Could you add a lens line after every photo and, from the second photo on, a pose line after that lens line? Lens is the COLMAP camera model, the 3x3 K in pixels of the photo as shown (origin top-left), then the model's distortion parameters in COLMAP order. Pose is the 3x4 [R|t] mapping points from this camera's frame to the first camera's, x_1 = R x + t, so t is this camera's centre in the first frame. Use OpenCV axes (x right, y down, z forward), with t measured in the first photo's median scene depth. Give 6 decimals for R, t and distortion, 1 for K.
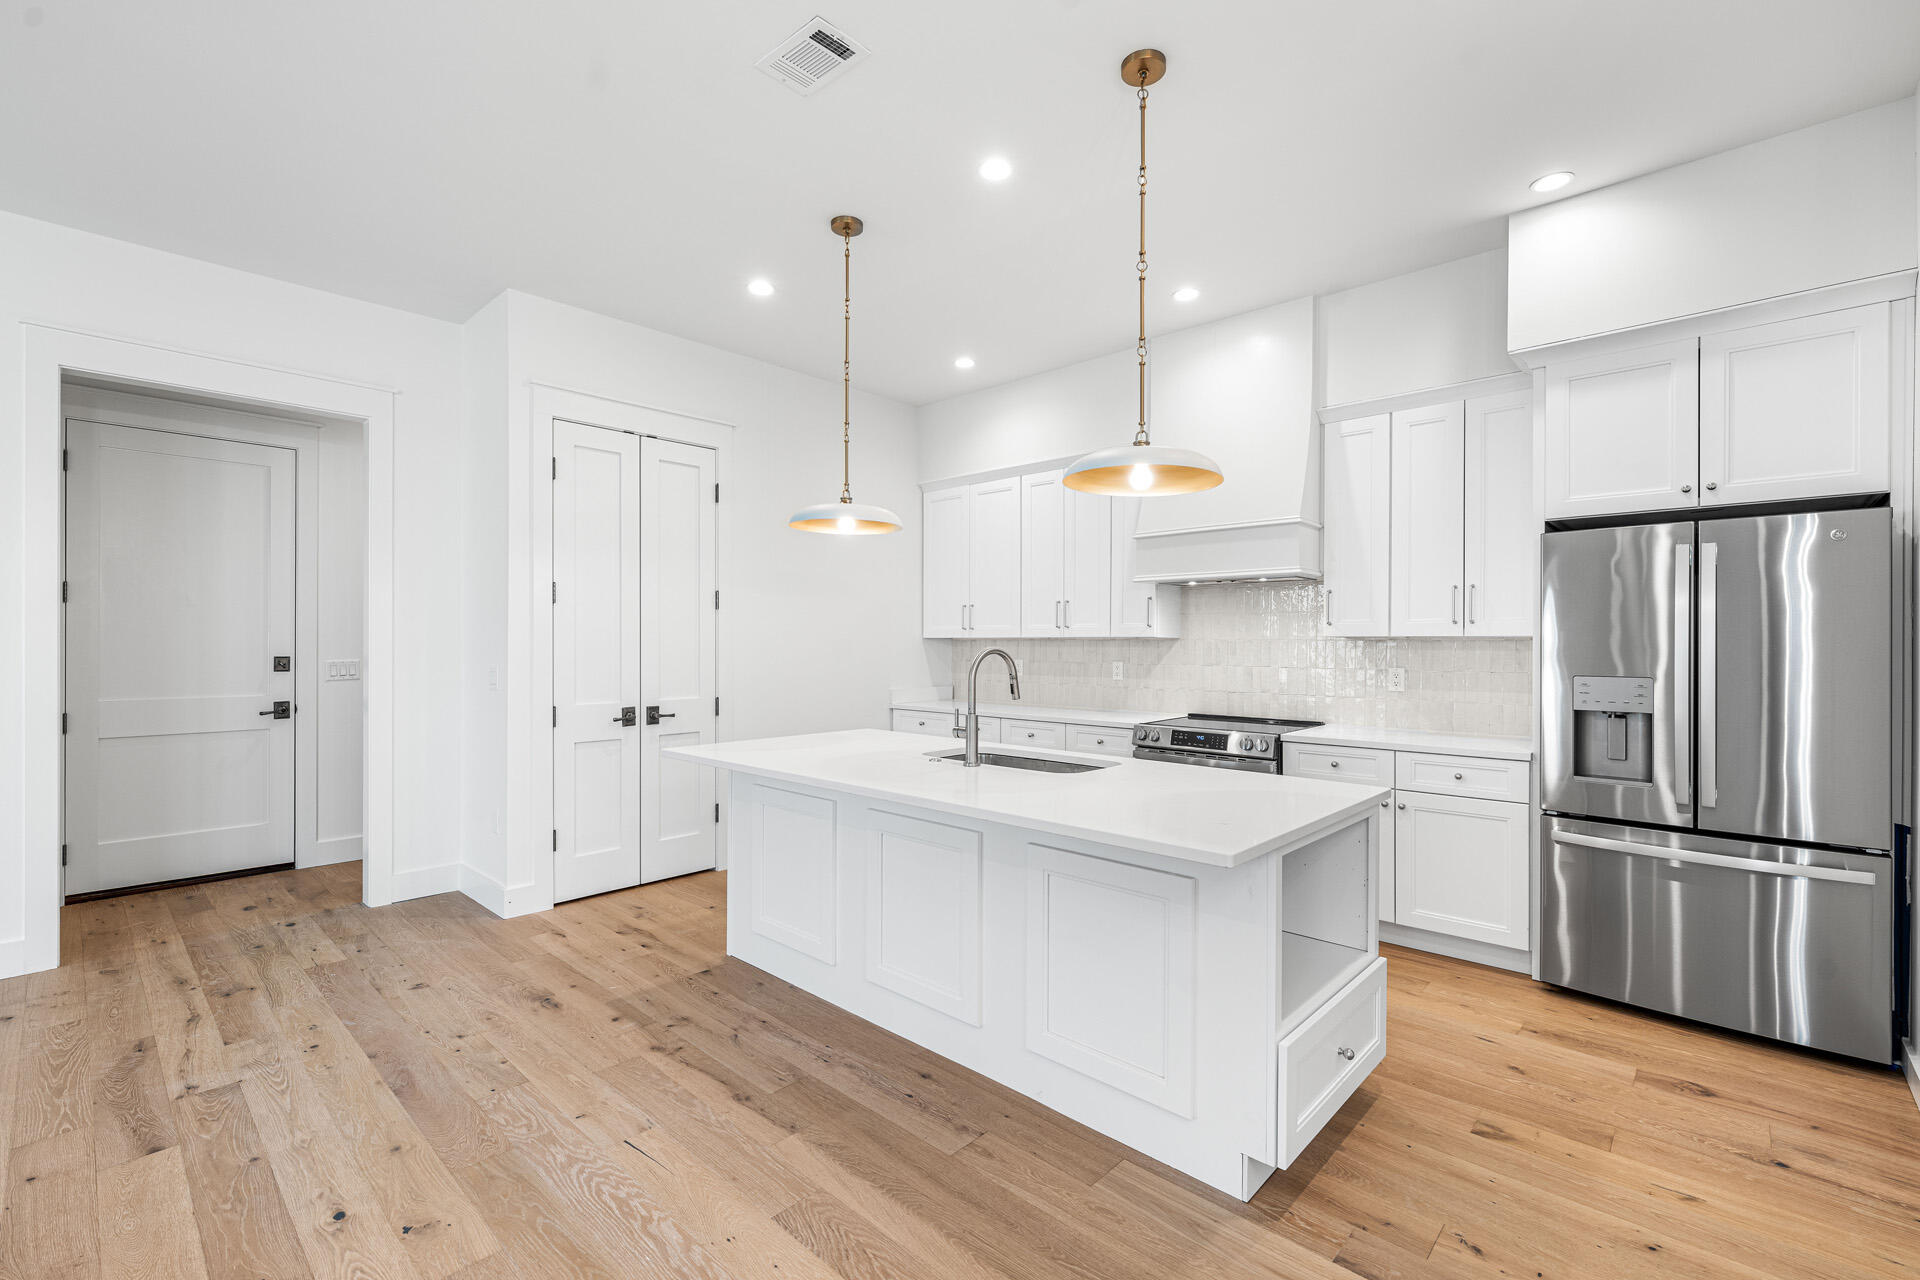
lens RADIAL K [[831.4, 0, 960.0], [0, 831.4, 640.0], [0, 0, 1]] dist [-0.000559, -0.000202]
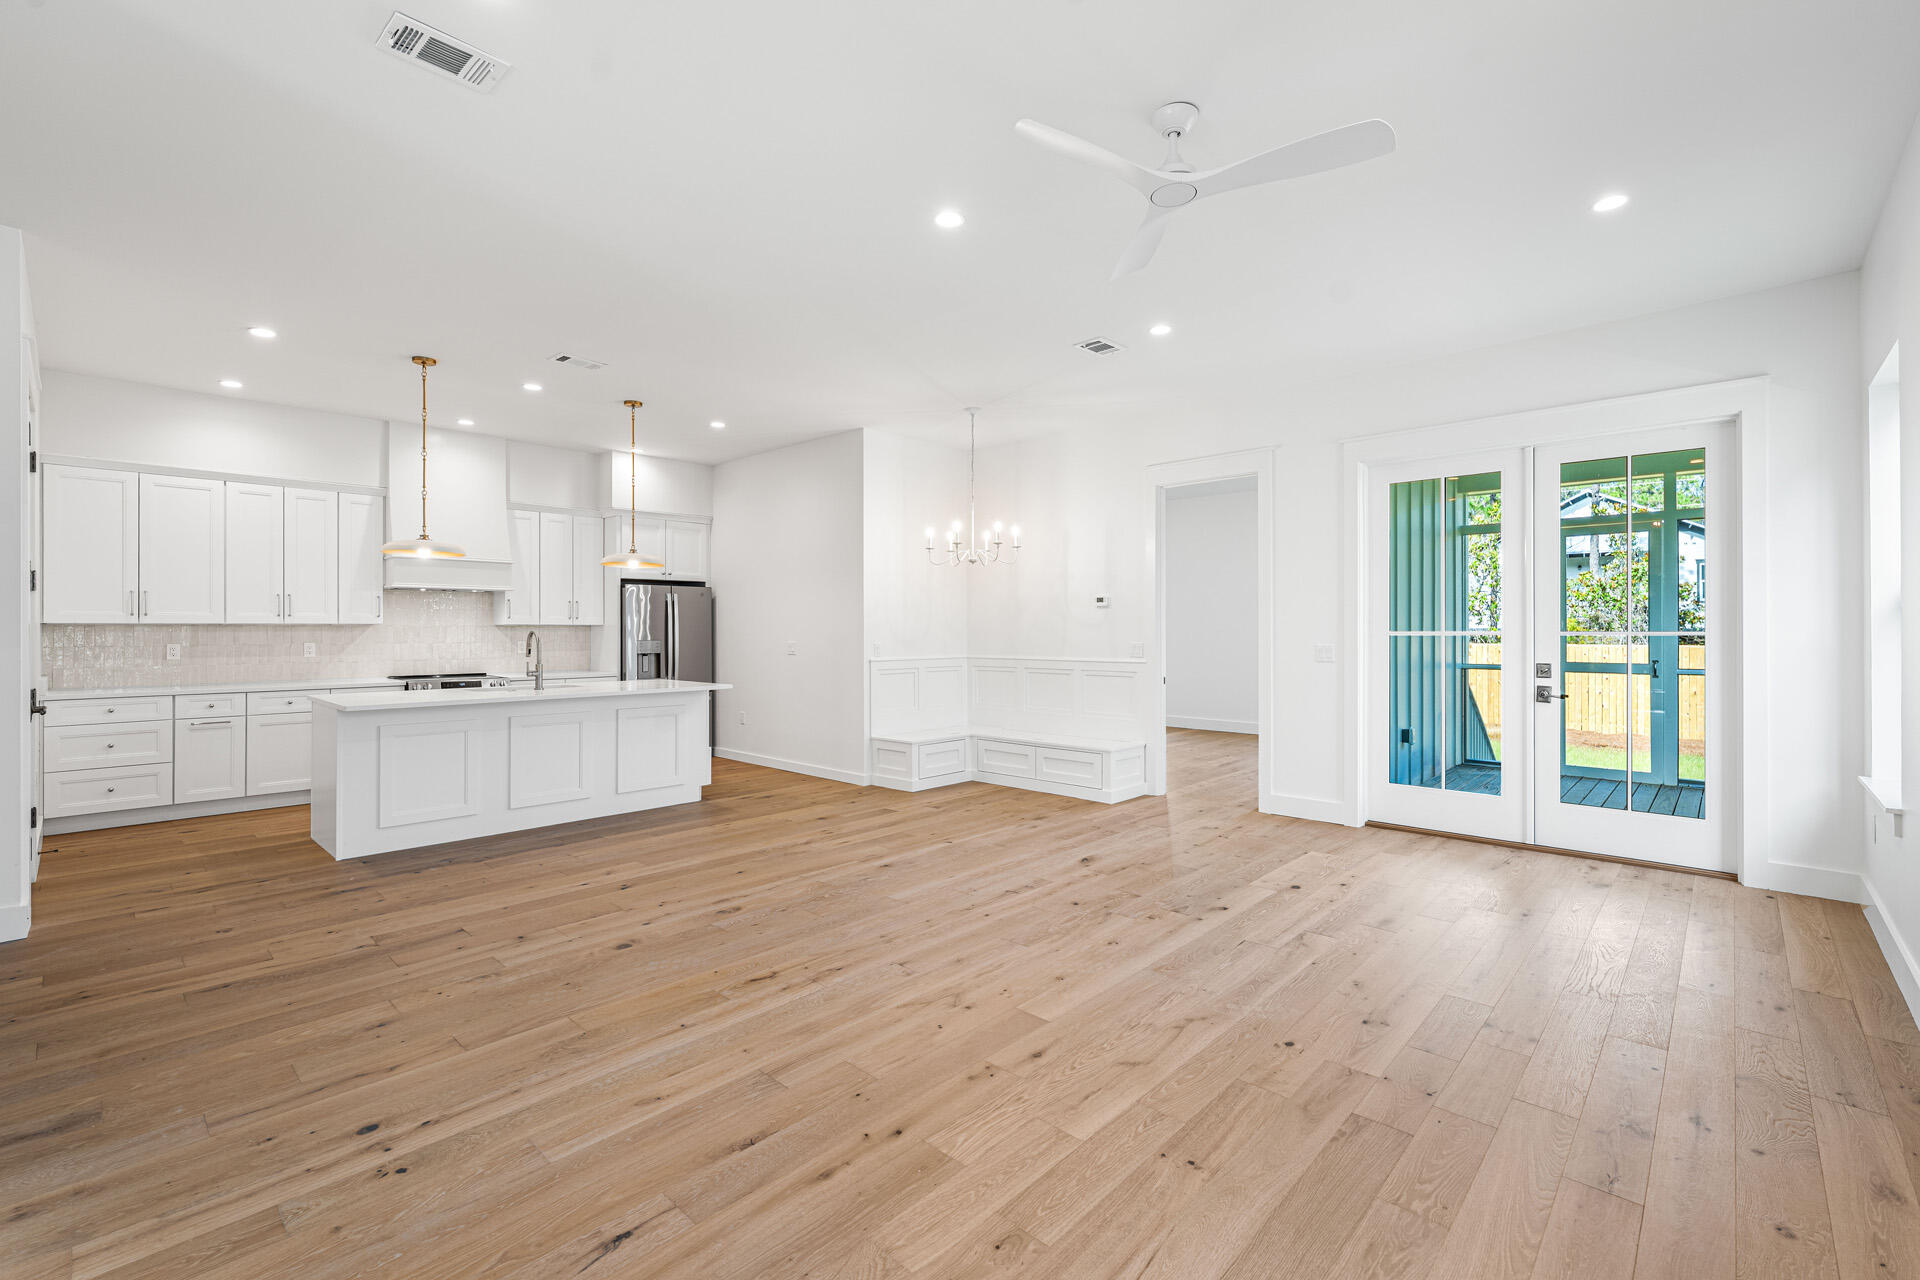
lens RADIAL K [[824.6, 0, 953.0], [0, 824.6, 628.0], [0, 0, 1]] dist [0.000911, -0.000020]
pose [[0.007216, -0.000851, 0.999974, -1.499605], [-0.002293, 0.999997, 0.000868, -0.000485], [-0.999971, -0.002299, 0.007214, -0.003515]]
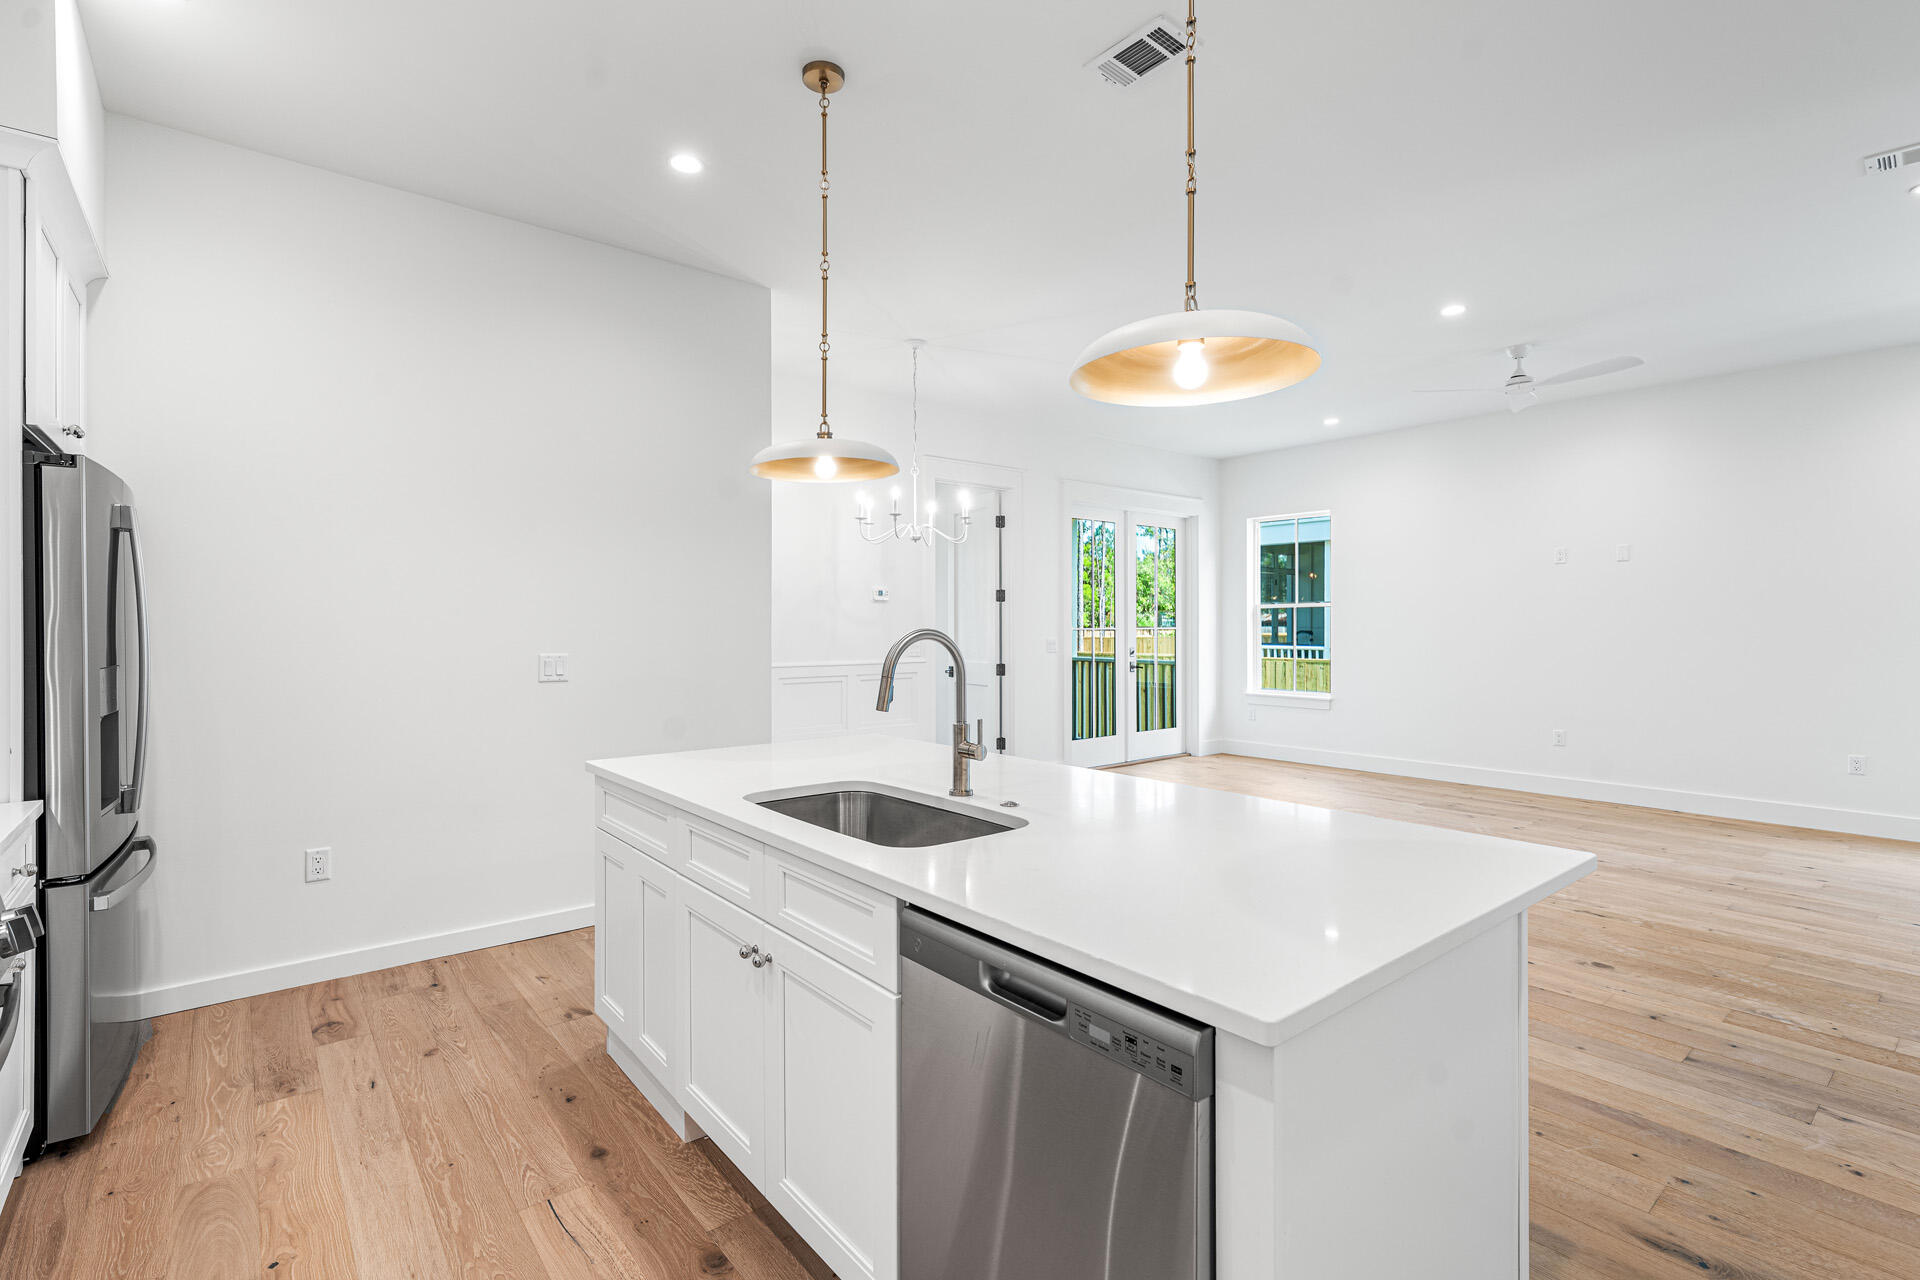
lens RADIAL K [[881.7, 0, 958.4], [0, 881.7, 631.7], [0, 0, 1]] dist [-0.001089, -0.000590]
pose [[-0.990521, -0.003156, 0.137326, -0.066743], [-0.002618, 0.999988, 0.004092, 0.005566], [-0.137338, 0.003693, -0.990517, 1.349189]]
